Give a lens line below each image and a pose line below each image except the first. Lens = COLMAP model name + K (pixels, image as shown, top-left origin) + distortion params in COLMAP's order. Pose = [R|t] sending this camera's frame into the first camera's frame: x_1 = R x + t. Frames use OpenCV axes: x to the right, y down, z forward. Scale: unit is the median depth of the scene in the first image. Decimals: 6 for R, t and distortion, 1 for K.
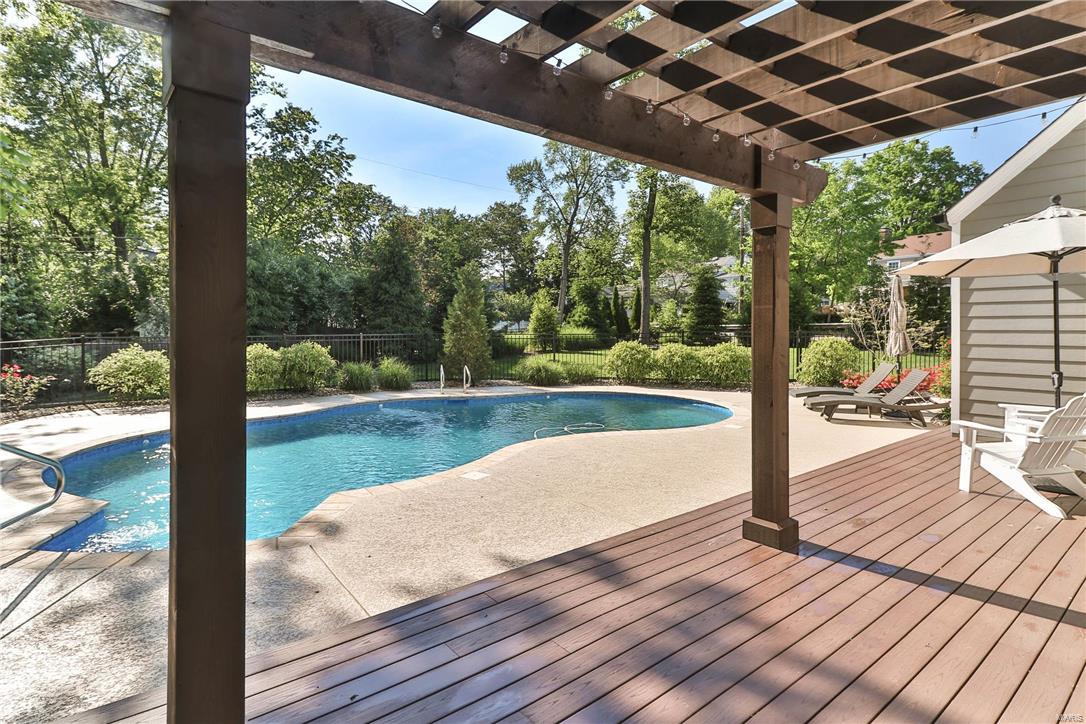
lens RADIAL K [[555.1, 0, 543.0], [0, 555.1, 360.8], [0, 0, 1]] dist [0.006706, -0.002277]
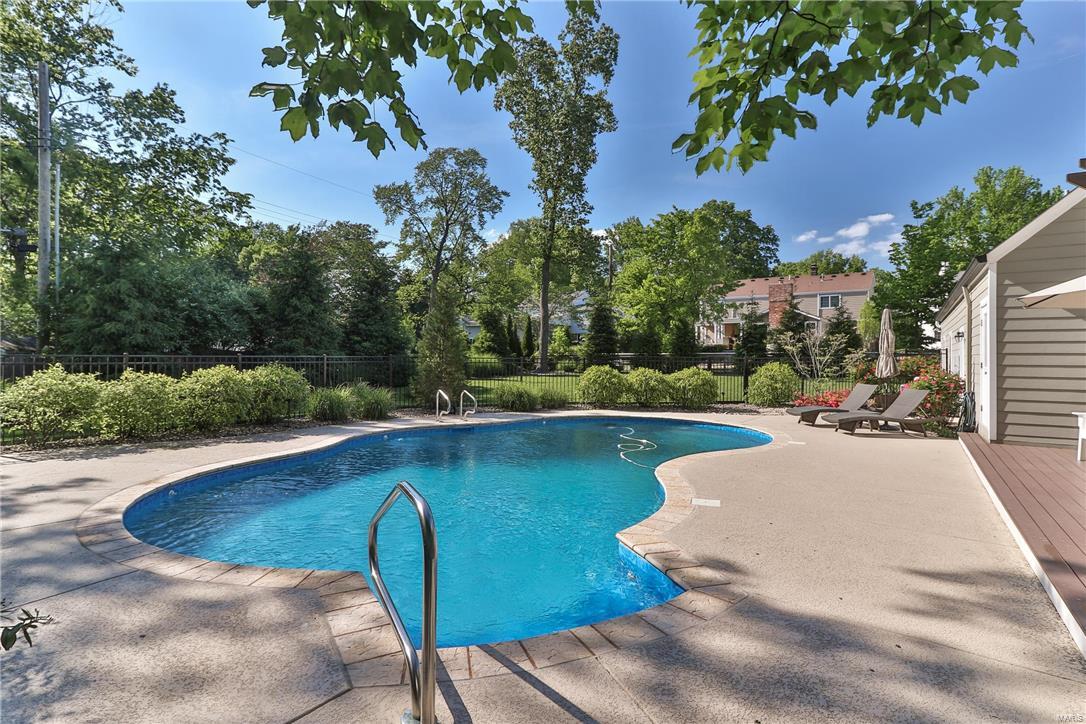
lens RADIAL K [[555.1, 0, 542.6], [0, 555.1, 361.8], [0, 0, 1]] dist [0.006706, -0.002277]
pose [[0.952165, 0.007228, 0.305500, -0.136948], [0.008534, 0.998701, -0.050227, 0.004022], [-0.305466, 0.050432, 0.950867, 0.039255]]
